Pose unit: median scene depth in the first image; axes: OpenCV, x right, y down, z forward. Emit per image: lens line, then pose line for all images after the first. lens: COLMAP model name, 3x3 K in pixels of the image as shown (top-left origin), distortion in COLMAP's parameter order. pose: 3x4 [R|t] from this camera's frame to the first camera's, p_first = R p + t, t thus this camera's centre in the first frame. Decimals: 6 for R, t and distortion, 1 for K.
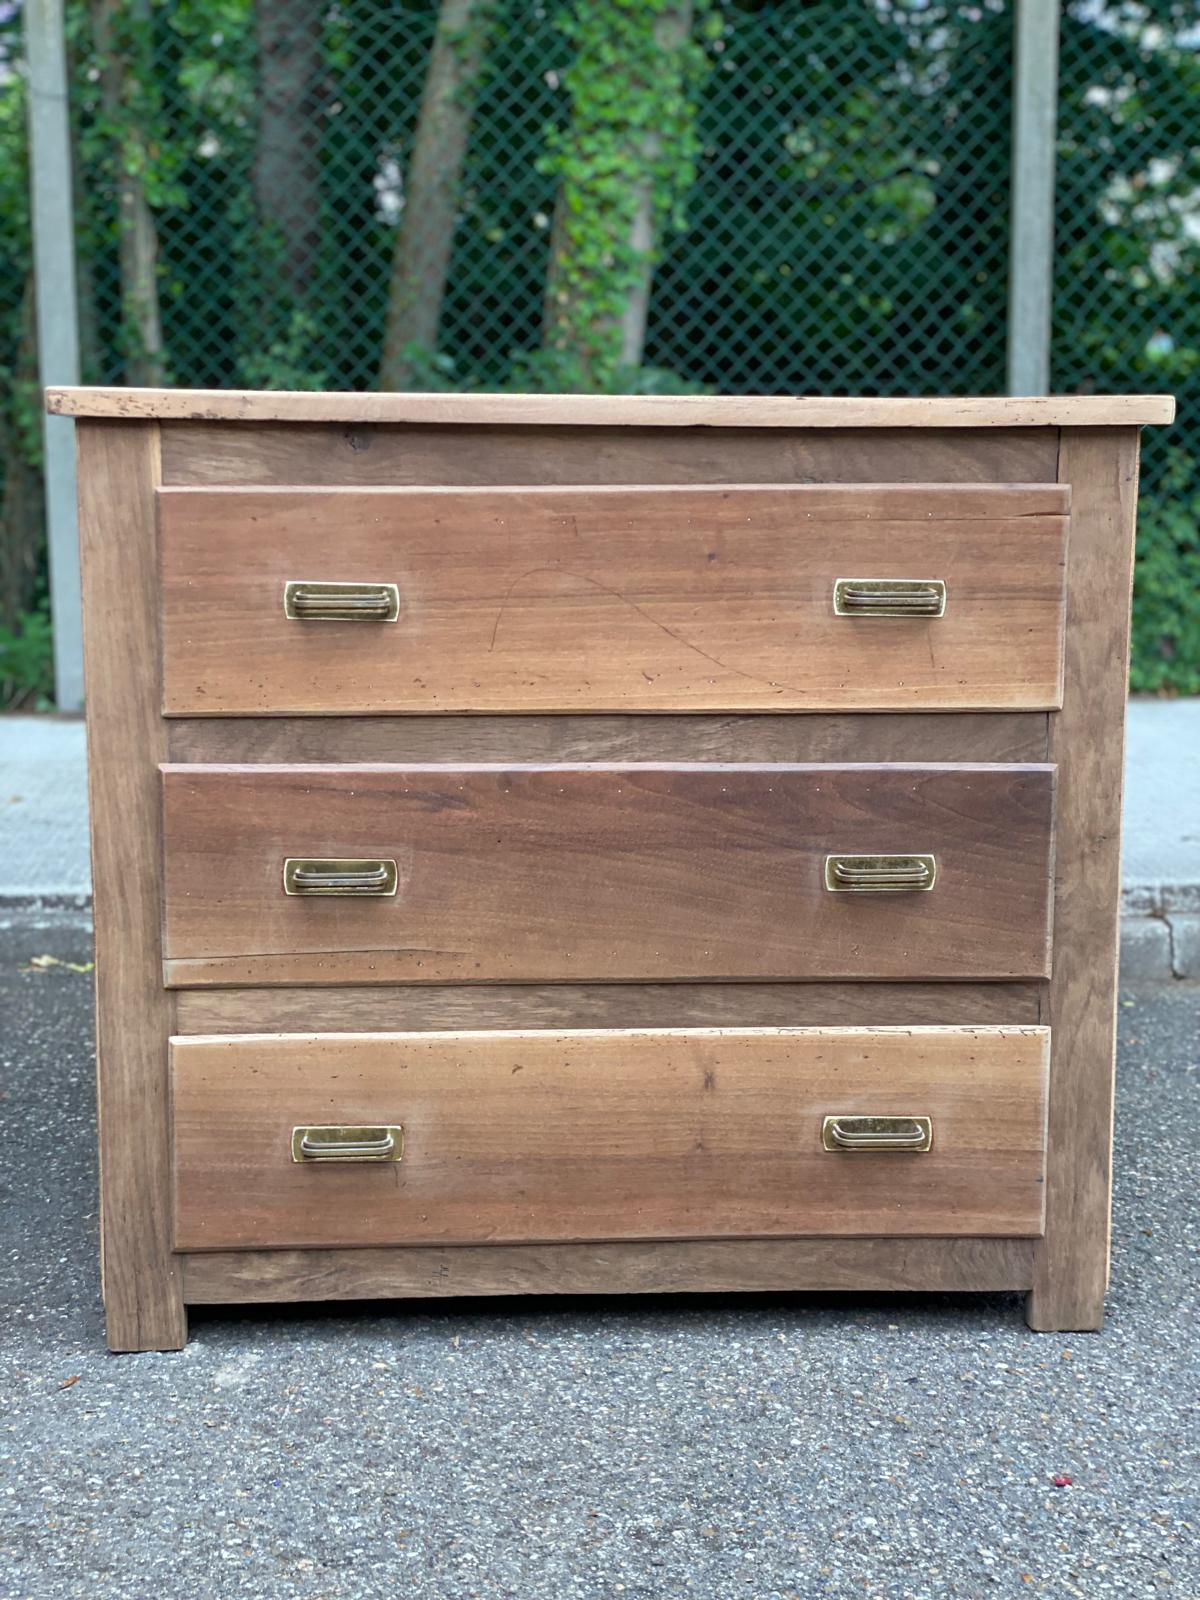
lens RADIAL K [[2400.6, 0, 583.8], [0, 2400.6, 808.2], [0, 0, 1]] dist [0.110329, 0.000000]
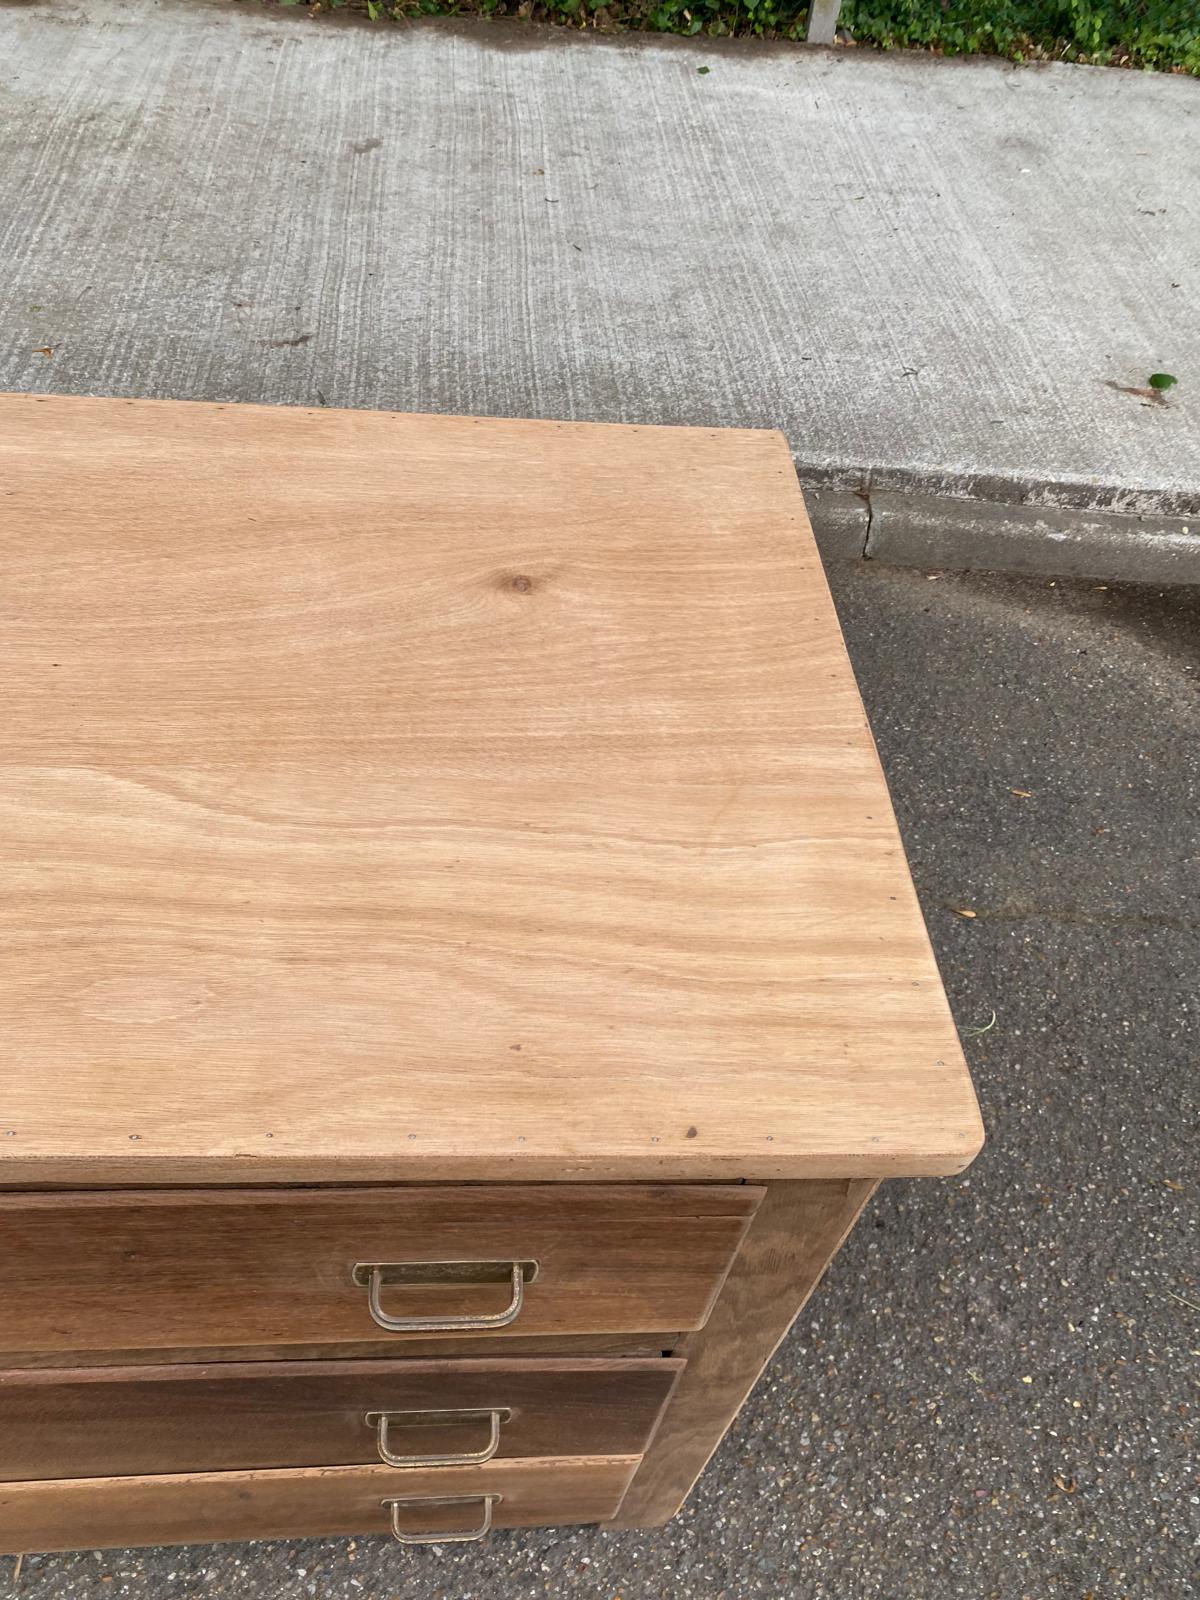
lens RADIAL K [[1228.9, 0, 591.5], [0, 1228.9, 804.0], [0, 0, 1]] dist [0.012519, -0.015320]
pose [[0.995873, 0.056712, 0.070862, 0.133446], [-0.088660, 0.774919, 0.625812, -0.374537], [-0.019422, -0.629511, 0.776749, 0.822758]]
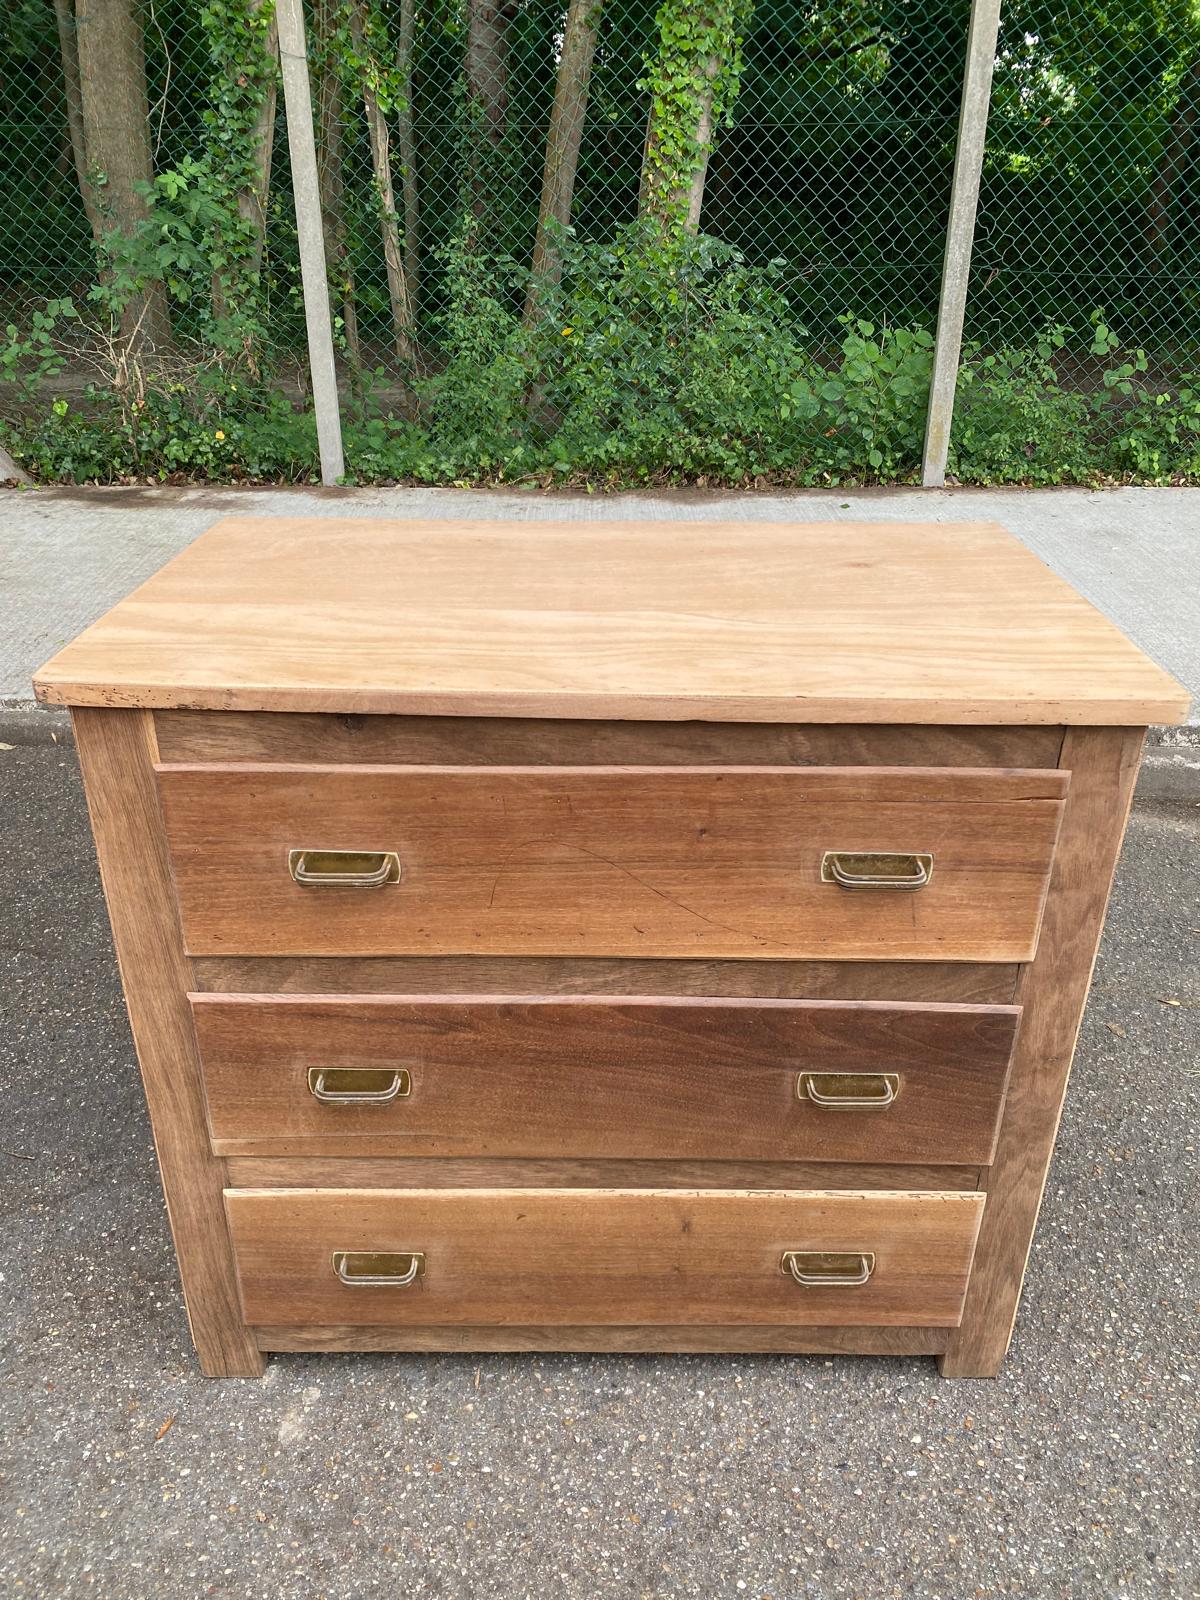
lens RADIAL K [[1228.9, 0, 595.9], [0, 1228.9, 791.4], [0, 0, 1]] dist [0.012519, -0.015320]
pose [[0.998214, 0.030879, -0.051140, 0.032944], [-0.014261, 0.954471, 0.297963, -0.269624], [0.058013, -0.296701, 0.953207, 0.499360]]
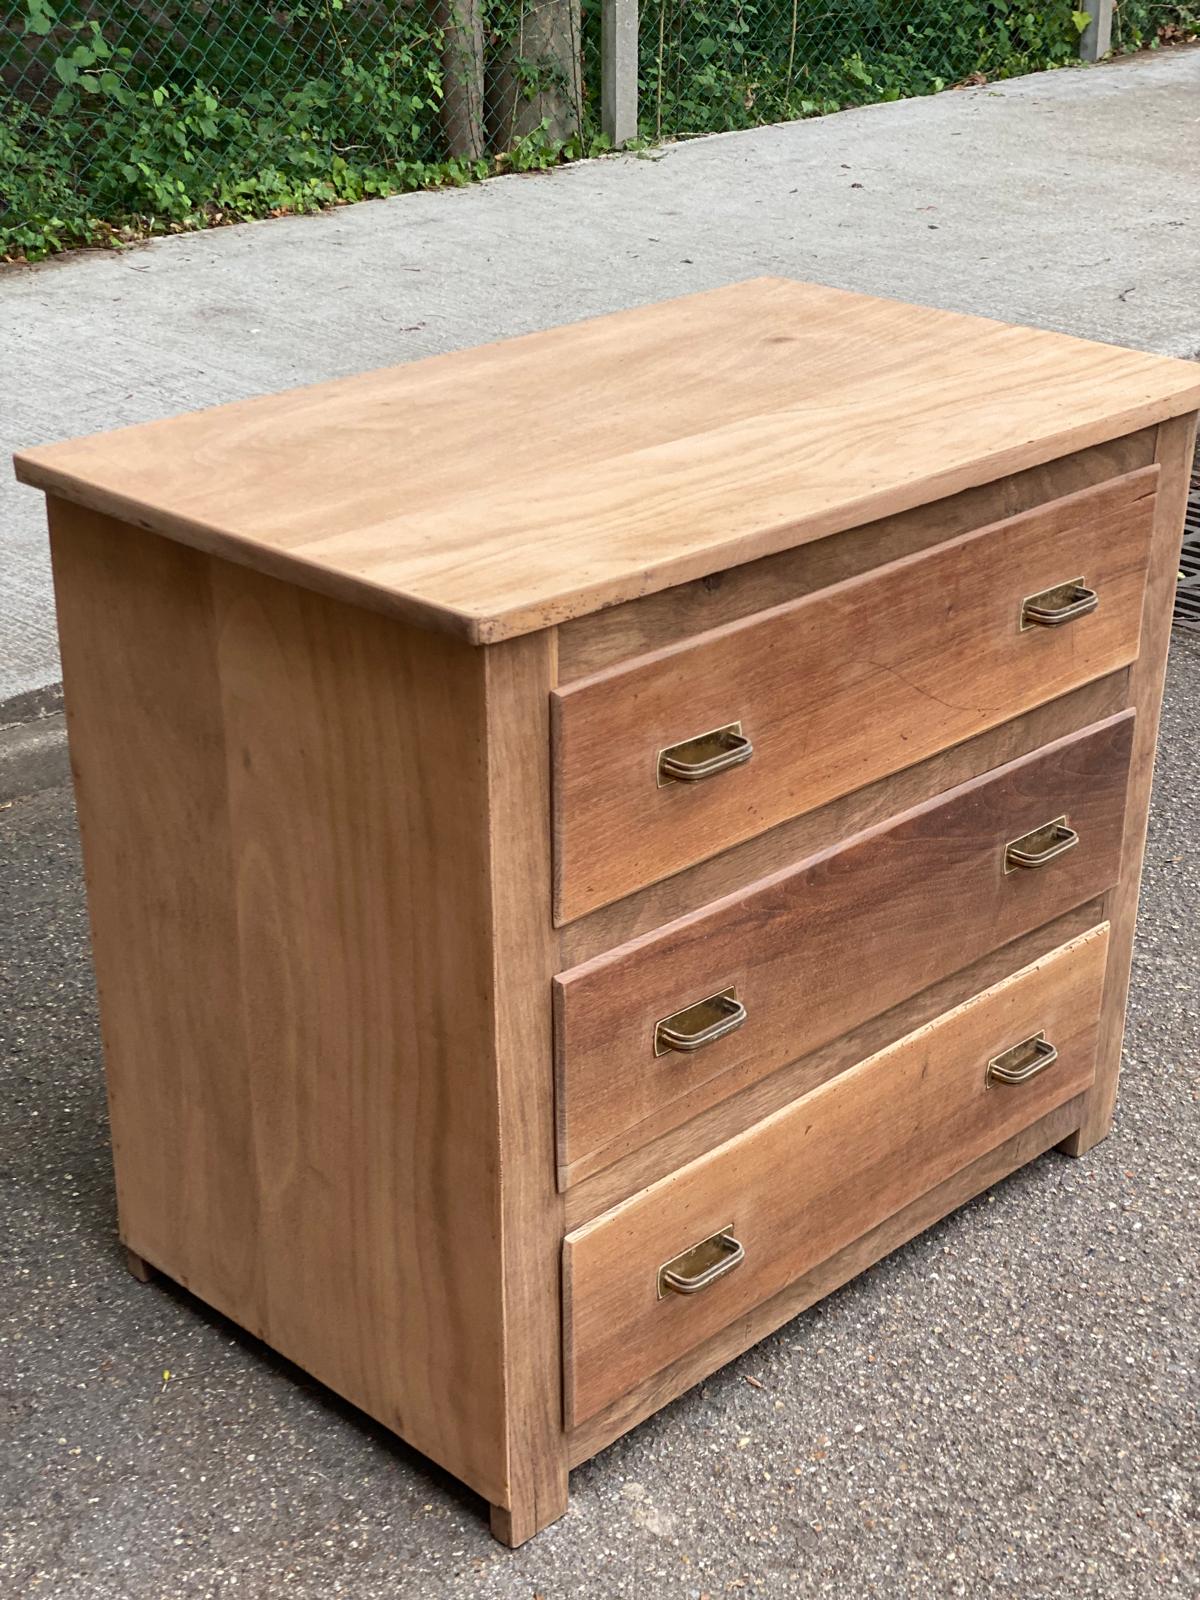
lens RADIAL K [[2400.6, 0, 592.9], [0, 2400.6, 834.0], [0, 0, 1]] dist [0.110329, 0.000000]
pose [[0.743773, -0.289374, 0.602549, -0.677372], [0.105948, 0.941076, 0.321171, -0.347393], [-0.659983, -0.175039, 0.730605, 0.344151]]
